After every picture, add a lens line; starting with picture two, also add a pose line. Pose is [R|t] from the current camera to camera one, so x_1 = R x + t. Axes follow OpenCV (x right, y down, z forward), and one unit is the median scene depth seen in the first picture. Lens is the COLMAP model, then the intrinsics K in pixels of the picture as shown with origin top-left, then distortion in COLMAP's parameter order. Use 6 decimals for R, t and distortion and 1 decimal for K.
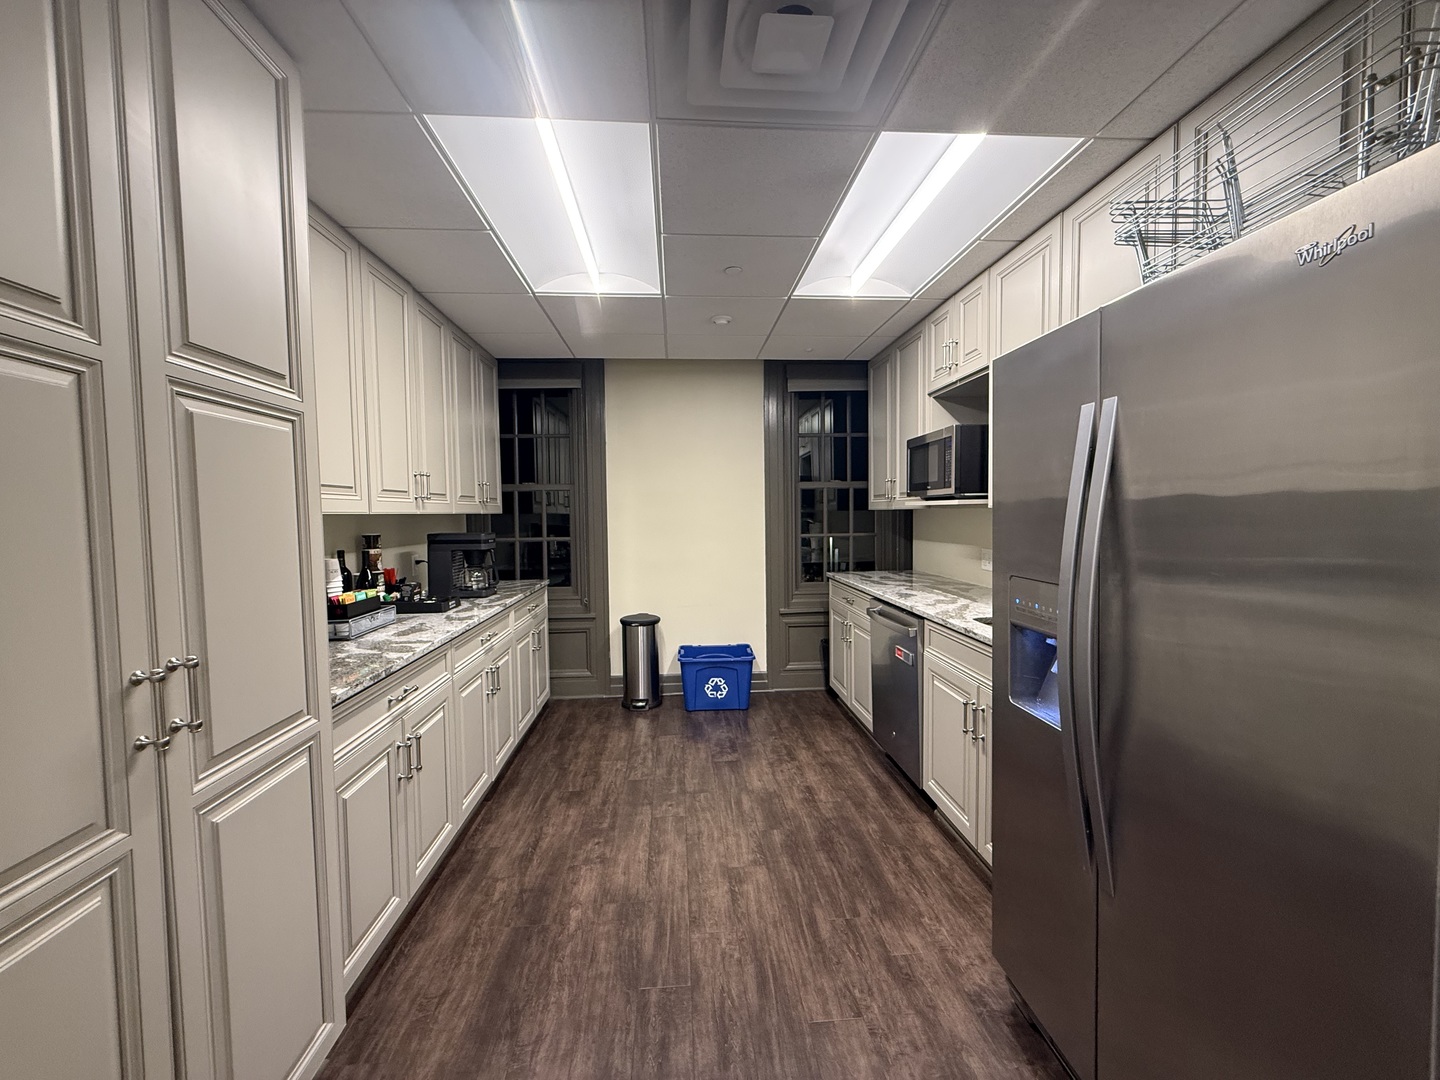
lens RADIAL K [[581.4, 0, 718.9], [0, 581.4, 540.1], [0, 0, 1]] dist [-0.013924, 0.000716]
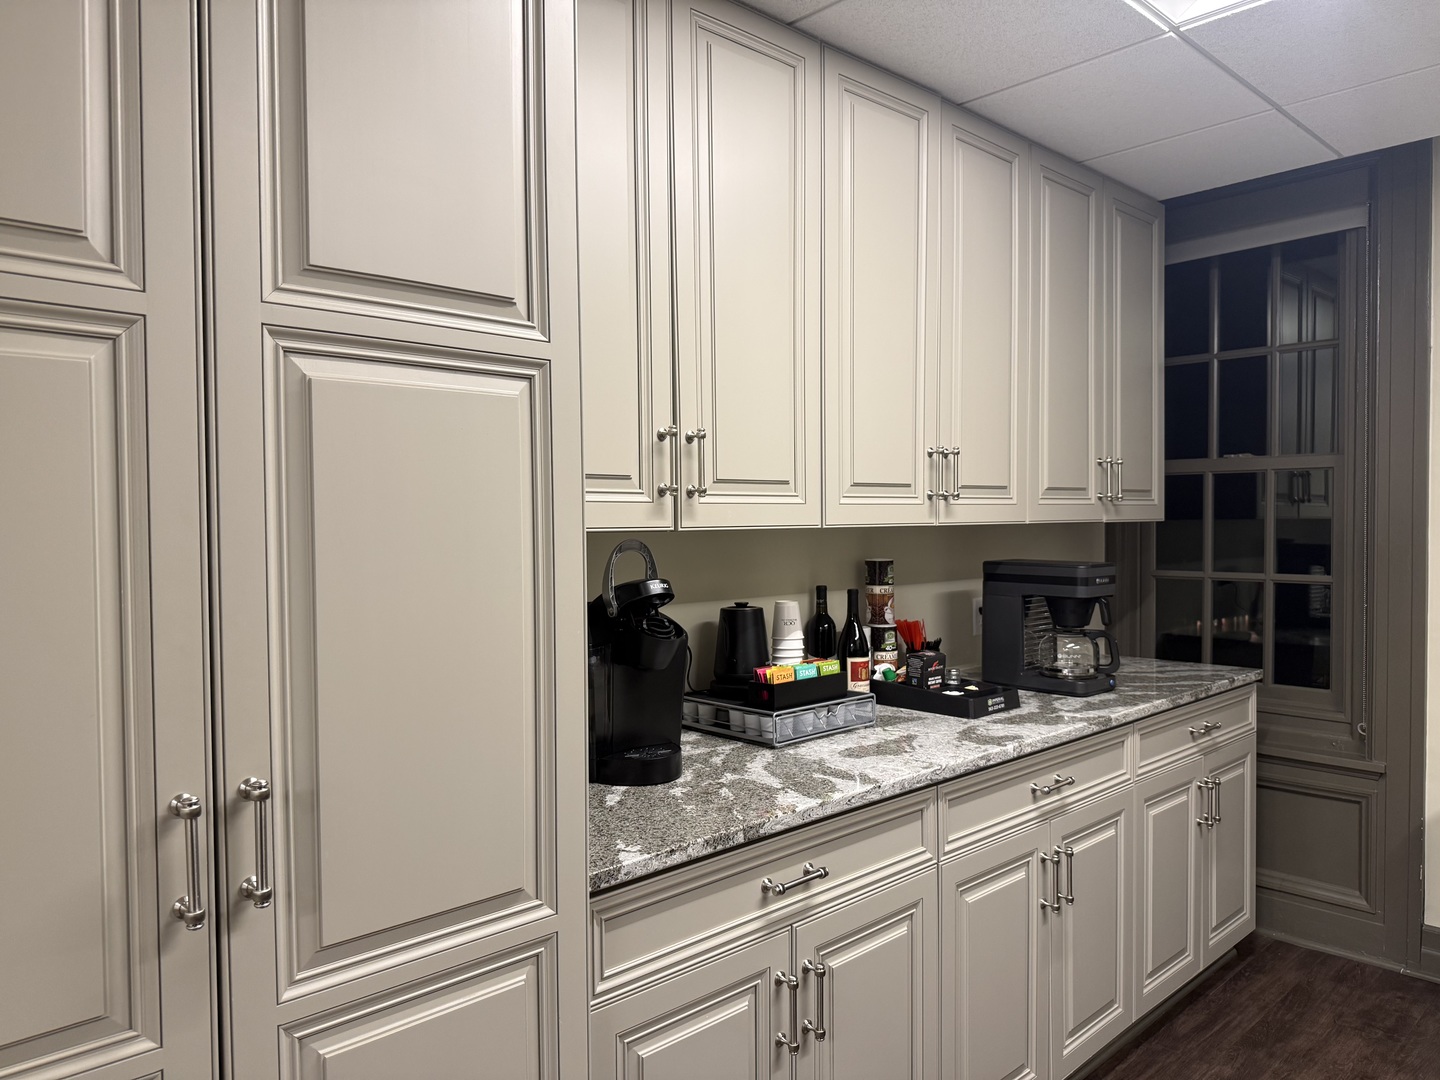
lens RADIAL K [[1003.1, 0, 718.5], [0, 1003.1, 537.0], [0, 0, 1]] dist [0.030864, -0.043510]
pose [[0.618754, 0.027646, -0.785099, 0.082753], [-0.039481, 0.999212, 0.004070, -0.031013], [0.784592, 0.028479, 0.619357, 0.278639]]
